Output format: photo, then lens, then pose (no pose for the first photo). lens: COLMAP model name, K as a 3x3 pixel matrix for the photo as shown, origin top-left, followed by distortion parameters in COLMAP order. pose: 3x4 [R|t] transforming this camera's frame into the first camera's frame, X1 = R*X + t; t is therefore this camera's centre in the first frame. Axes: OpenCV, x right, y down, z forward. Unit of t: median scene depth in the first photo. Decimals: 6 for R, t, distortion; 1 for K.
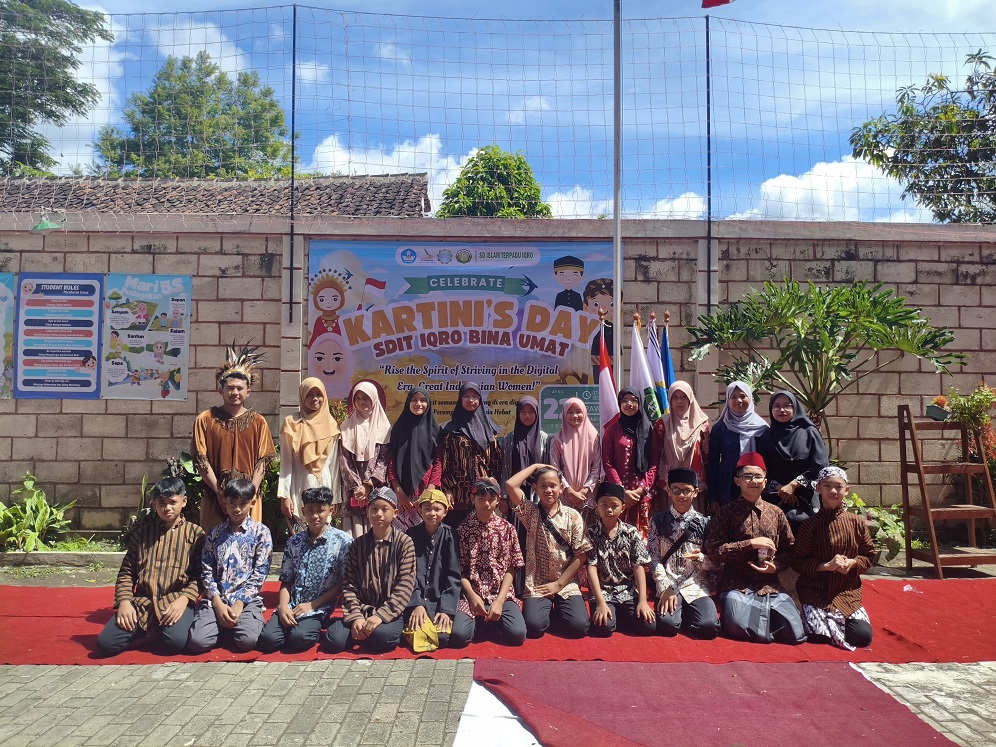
lens RADIAL K [[753.5, 0, 503.6], [0, 753.5, 372.5], [0, 0, 1]] dist [0.035638, -0.064433]
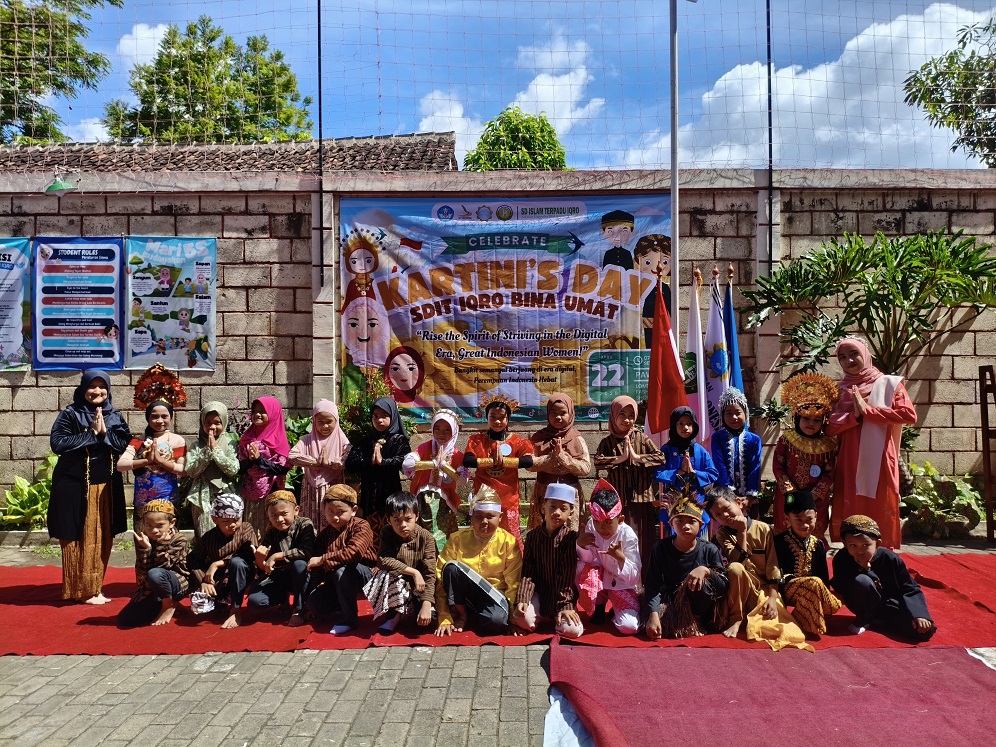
lens RADIAL K [[753.5, 0, 502.9], [0, 753.5, 377.6], [0, 0, 1]] dist [0.035638, -0.064433]
pose [[0.999701, -0.011476, -0.021614, -0.037623], [0.012361, 0.999071, 0.041284, 0.010982], [0.021121, -0.041539, 0.998914, 0.061327]]
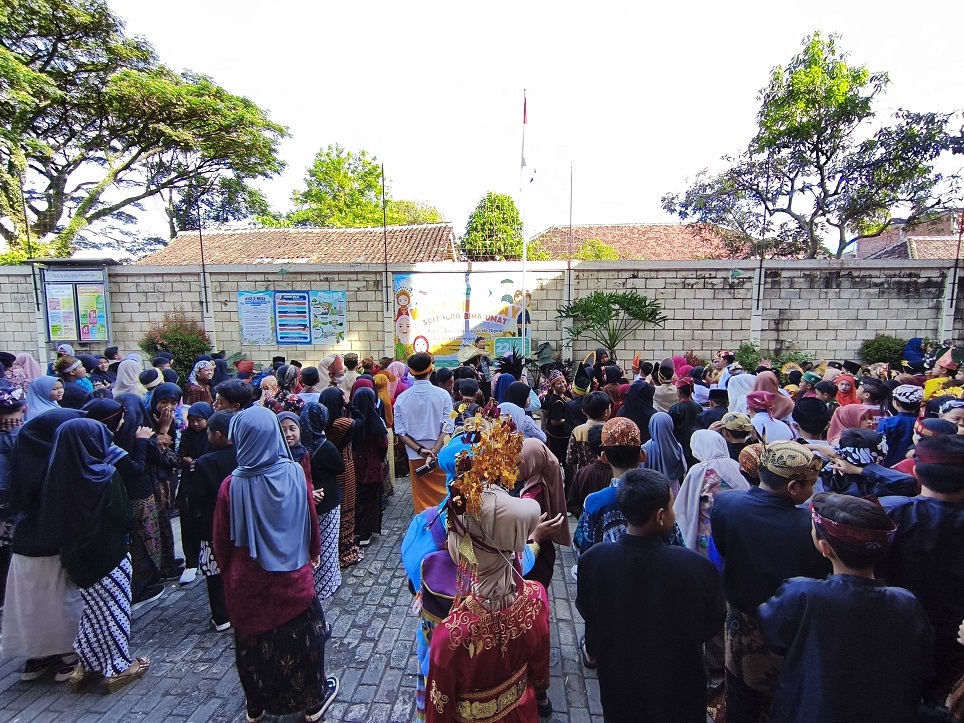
lens RADIAL K [[411.4, 0, 489.3], [0, 411.4, 357.7], [0, 0, 1]] dist [-0.000413, -0.000080]
pose [[0.998075, -0.004444, -0.061860, 0.109089], [0.013958, 0.987937, 0.154224, -0.114265], [0.060428, -0.154791, 0.986098, -0.258067]]
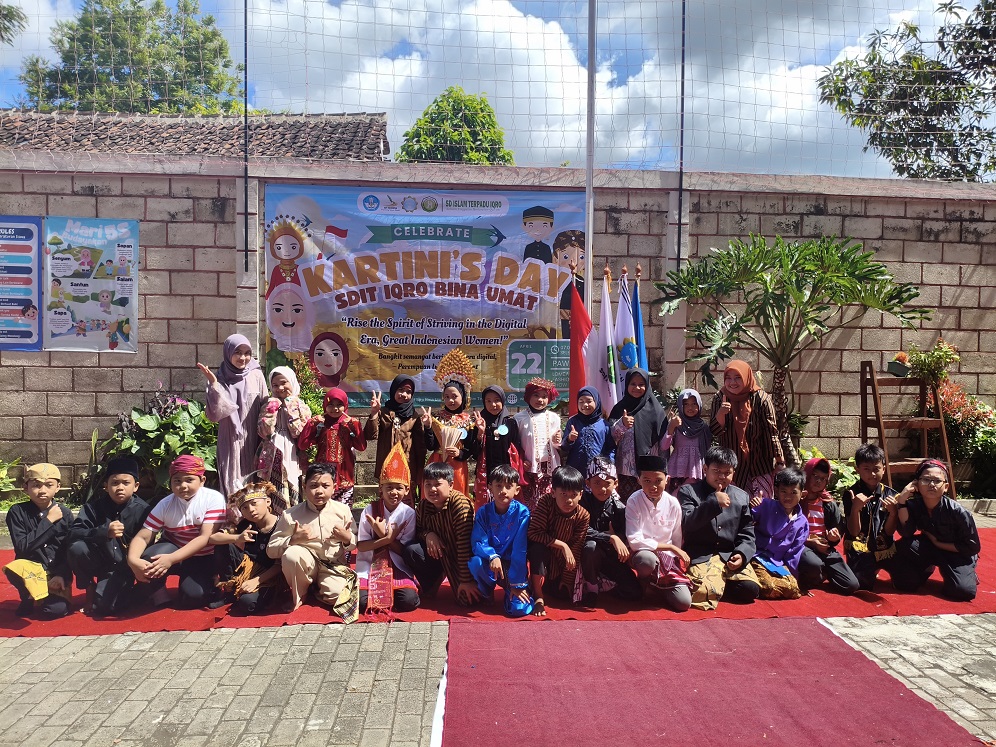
lens RADIAL K [[753.5, 0, 508.9], [0, 753.5, 375.4], [0, 0, 1]] dist [0.035638, -0.064433]
pose [[0.997783, 0.002478, 0.066512, -0.015409], [-0.007429, 0.997209, 0.074296, -0.008966], [-0.066142, -0.074625, 0.995016, 0.020652]]
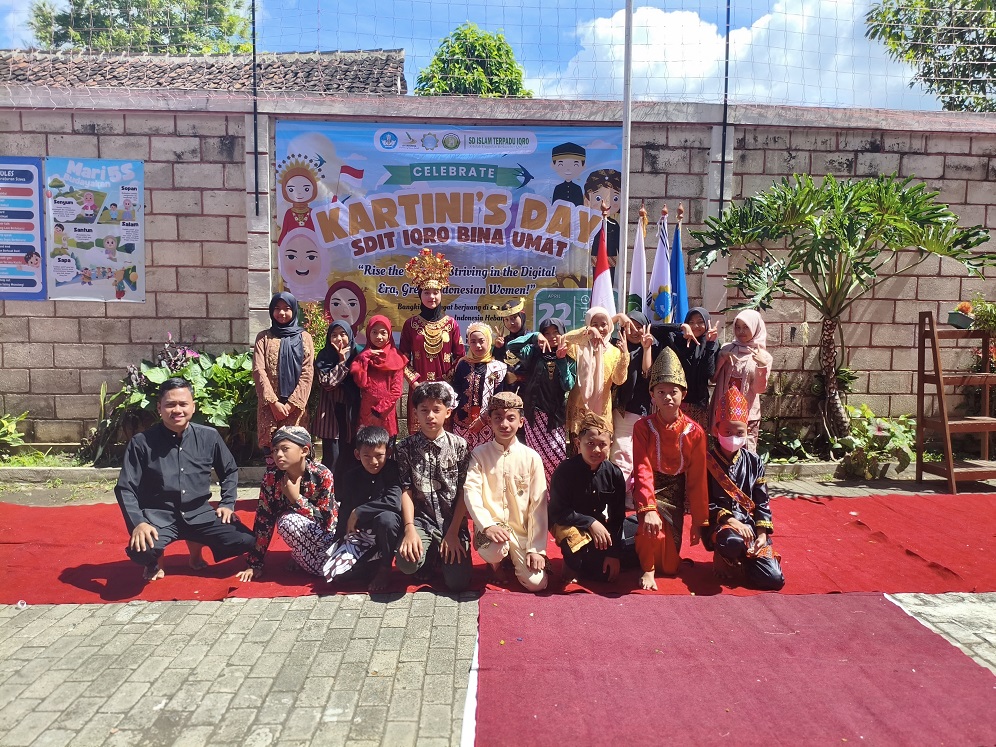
lens RADIAL K [[753.5, 0, 501.2], [0, 753.5, 374.5], [0, 0, 1]] dist [0.035638, -0.064433]
pose [[0.999414, 0.001916, 0.034166, -0.024064], [-0.006470, 0.991004, 0.133678, -0.001451], [-0.033603, -0.133821, 0.990436, 0.078557]]
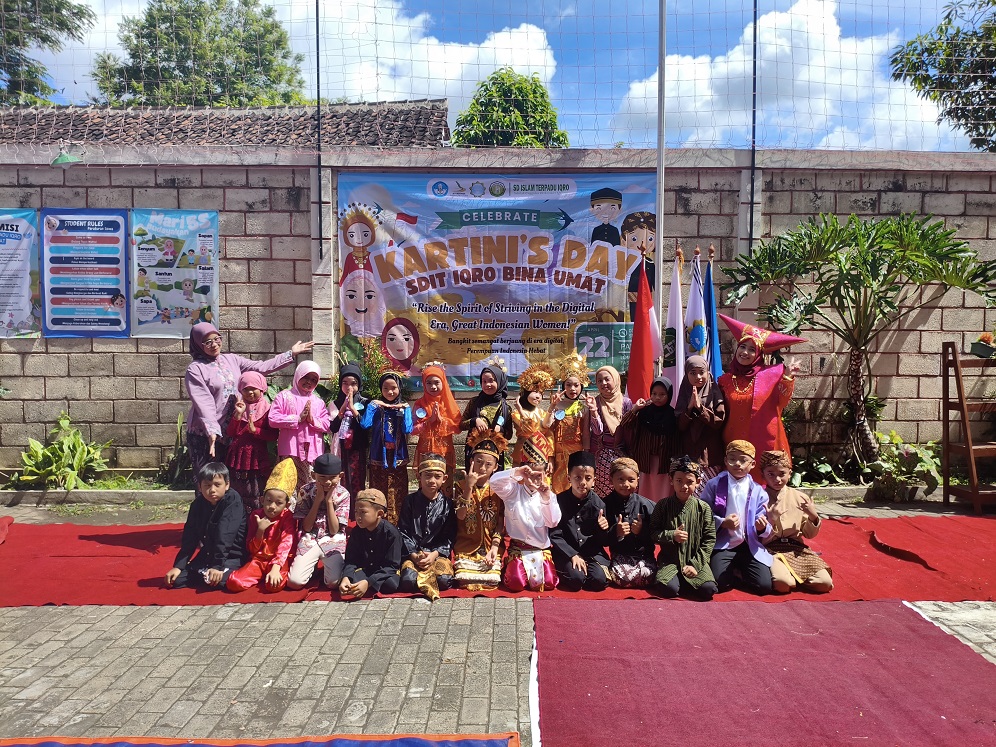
lens RADIAL K [[753.5, 0, 503.1], [0, 753.5, 380.6], [0, 0, 1]] dist [0.035638, -0.064433]
pose [[0.999971, -0.002732, -0.007083, -0.039778], [0.003427, 0.994980, 0.100020, -0.006704], [0.006774, -0.100041, 0.994960, 0.014006]]
